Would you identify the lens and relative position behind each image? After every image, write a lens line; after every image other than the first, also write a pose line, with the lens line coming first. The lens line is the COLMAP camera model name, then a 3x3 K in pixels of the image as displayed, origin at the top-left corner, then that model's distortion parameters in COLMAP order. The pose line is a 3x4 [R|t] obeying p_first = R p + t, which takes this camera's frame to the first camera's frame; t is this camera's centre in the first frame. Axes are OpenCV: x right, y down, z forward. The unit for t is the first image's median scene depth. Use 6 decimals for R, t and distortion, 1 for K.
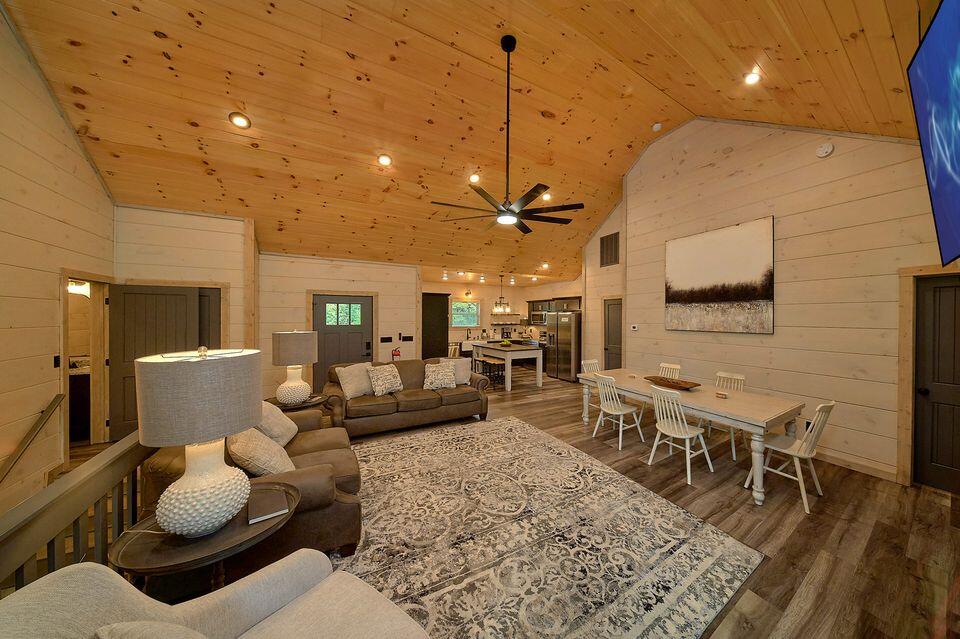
lens RADIAL K [[324.1, 0, 480.2], [0, 324.1, 302.7], [0, 0, 1]] dist [-0.000291, -0.002213]
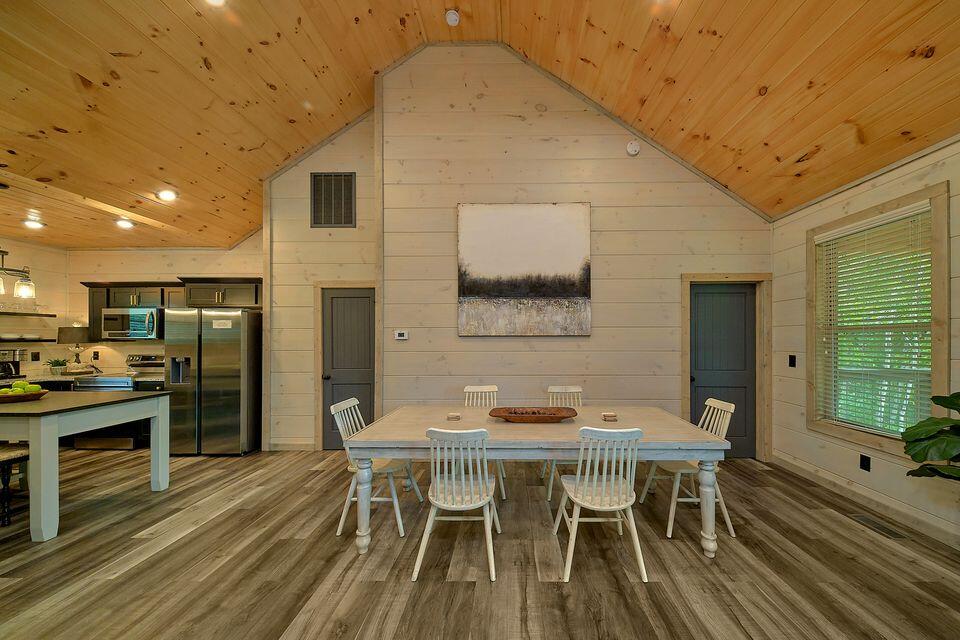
lens RADIAL K [[341.1, 0, 539.6], [0, 341.1, 348.3], [0, 0, 1]] dist [-0.035179, -0.000245]
pose [[0.379940, -0.033903, 0.924390, -0.006883], [-0.036479, 0.998002, 0.051597, 0.049966], [-0.924291, -0.053325, 0.377944, 0.443136]]
